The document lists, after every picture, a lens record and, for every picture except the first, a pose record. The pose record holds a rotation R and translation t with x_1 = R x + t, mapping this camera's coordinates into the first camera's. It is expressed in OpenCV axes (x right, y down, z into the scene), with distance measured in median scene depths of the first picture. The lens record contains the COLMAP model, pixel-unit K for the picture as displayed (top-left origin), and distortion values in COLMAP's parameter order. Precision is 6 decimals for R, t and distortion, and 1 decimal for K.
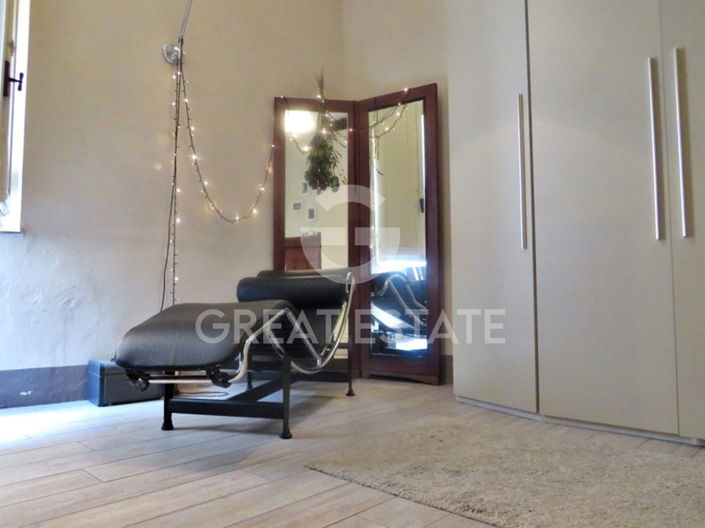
lens RADIAL K [[542.2, 0, 352.5], [0, 542.2, 264.0], [0, 0, 1]] dist [-0.010297, -0.010554]
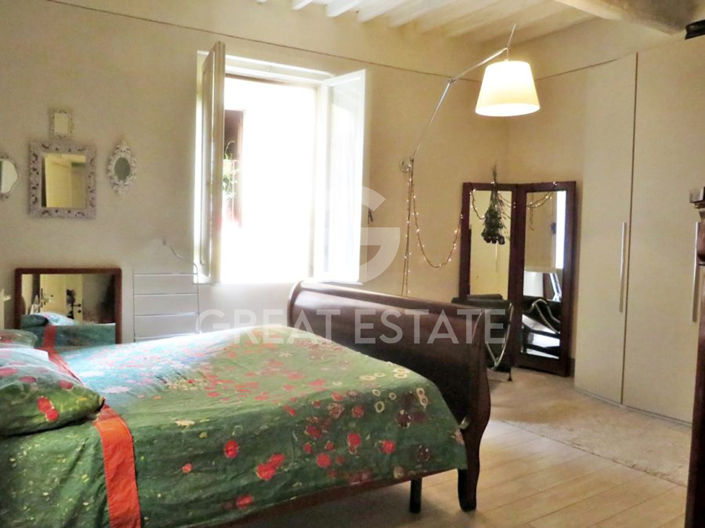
lens RADIAL K [[542.2, 0, 352.5], [0, 542.2, 264.0], [0, 0, 1]] dist [-0.010297, -0.010554]
pose [[0.973037, 0.040719, -0.227026, -0.094970], [-0.020297, 0.995592, 0.091571, -0.221409], [0.229754, -0.084494, 0.969574, -0.604005]]
